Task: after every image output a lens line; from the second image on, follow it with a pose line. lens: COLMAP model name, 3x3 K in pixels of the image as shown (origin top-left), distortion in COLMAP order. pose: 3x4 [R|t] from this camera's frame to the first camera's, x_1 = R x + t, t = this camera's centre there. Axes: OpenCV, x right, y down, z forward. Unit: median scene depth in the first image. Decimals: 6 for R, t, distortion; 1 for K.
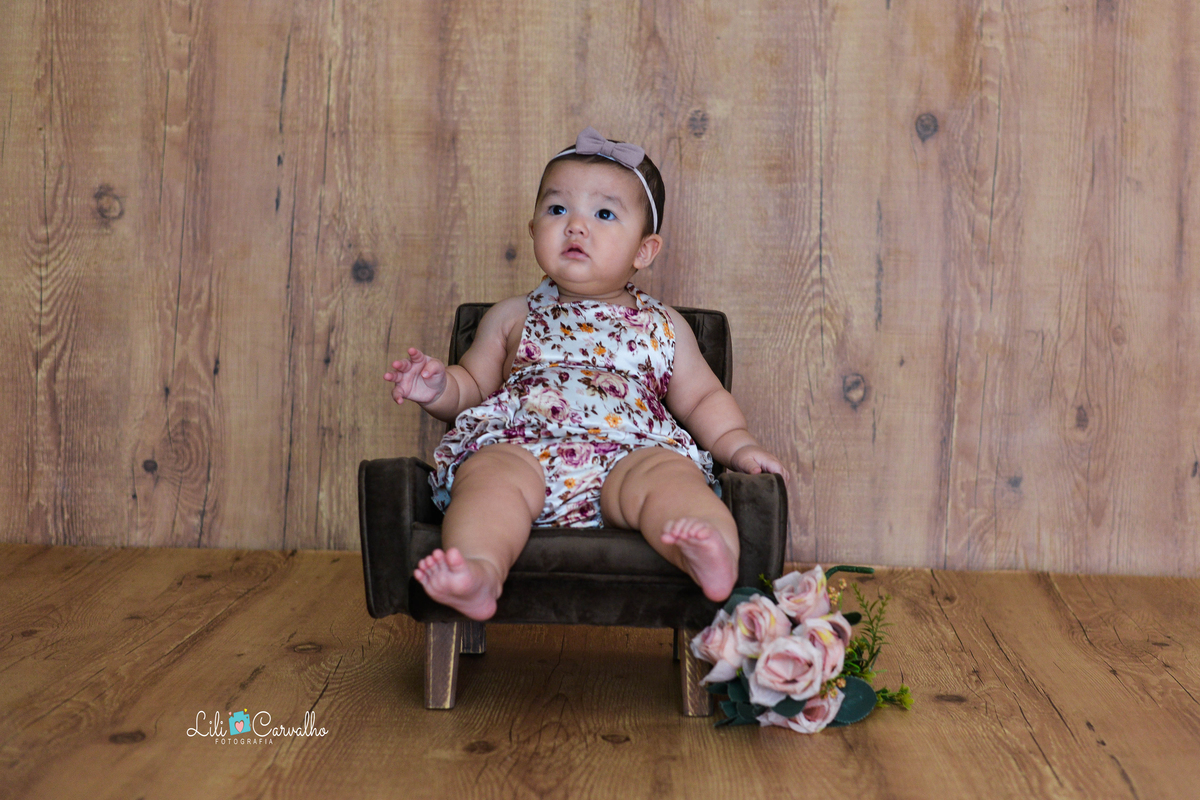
lens RADIAL K [[1754.5, 0, 697.7], [0, 1754.5, 399.7], [0, 0, 1]] dist [-0.009294, 0.019972]
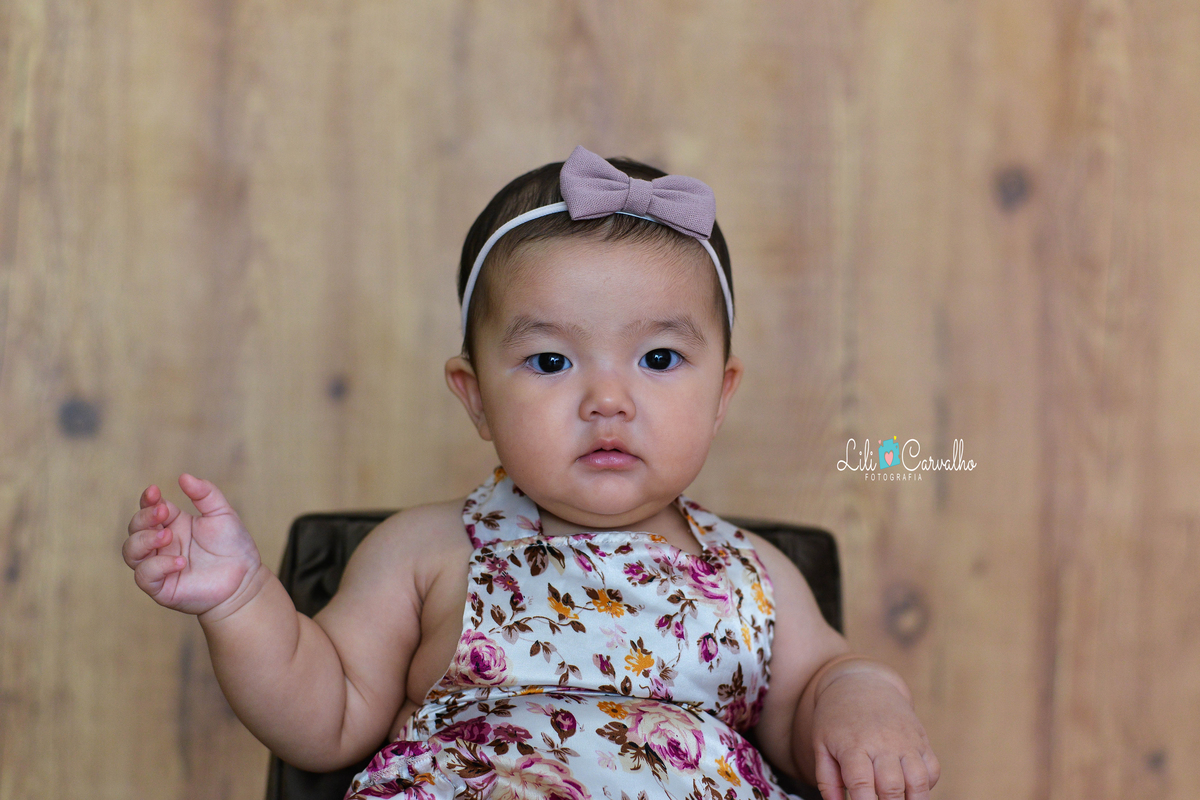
lens RADIAL K [[1653.8, 0, 604.4], [0, 1653.8, 426.3], [0, 0, 1]] dist [0.012644, 0.001322]
pose [[0.992018, 0.004190, 0.126026, -0.088845], [-0.001196, 0.999716, -0.023821, -0.057707], [-0.126090, 0.023480, 0.991741, 0.442535]]
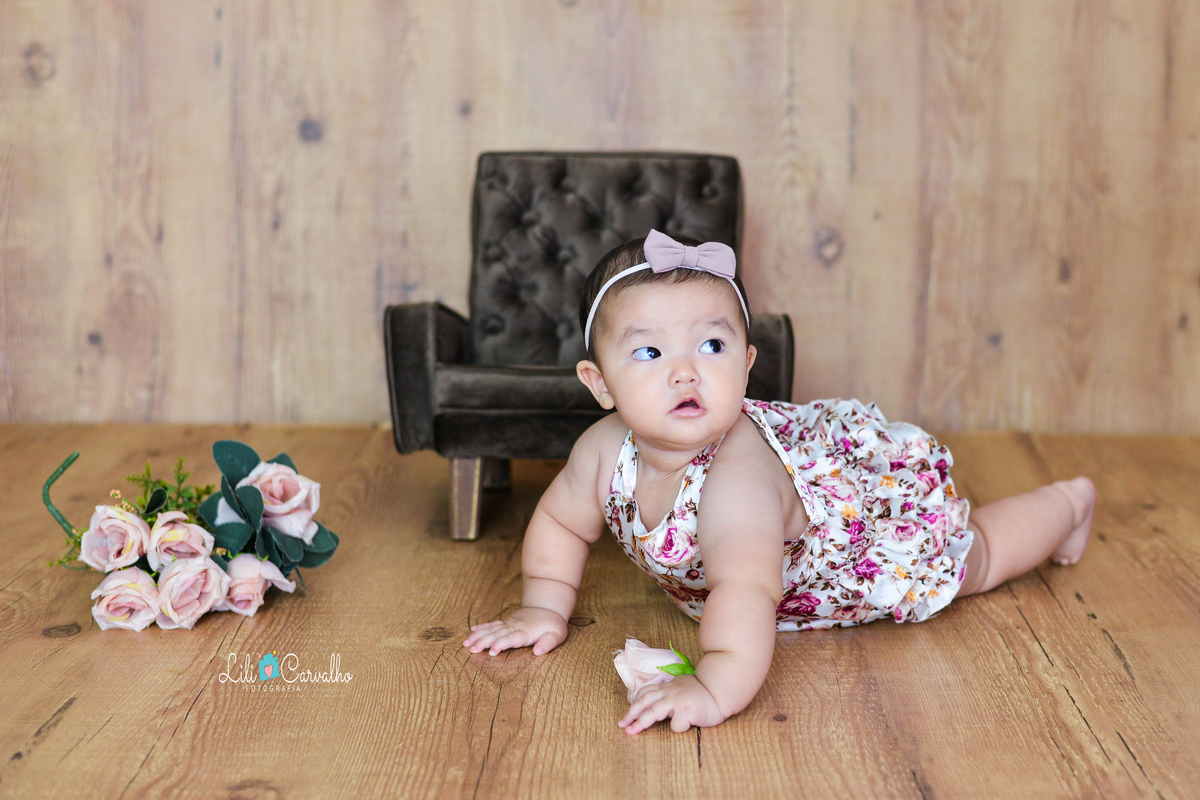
lens RADIAL K [[1799.3, 0, 680.4], [0, 1799.3, 395.8], [0, 0, 1]] dist [-0.000446, -0.009510]
pose [[0.999825, -0.017630, 0.006227, 0.001226], [0.017104, 0.996940, 0.076281, -0.000476], [-0.007553, -0.076161, 0.997067, 0.014431]]
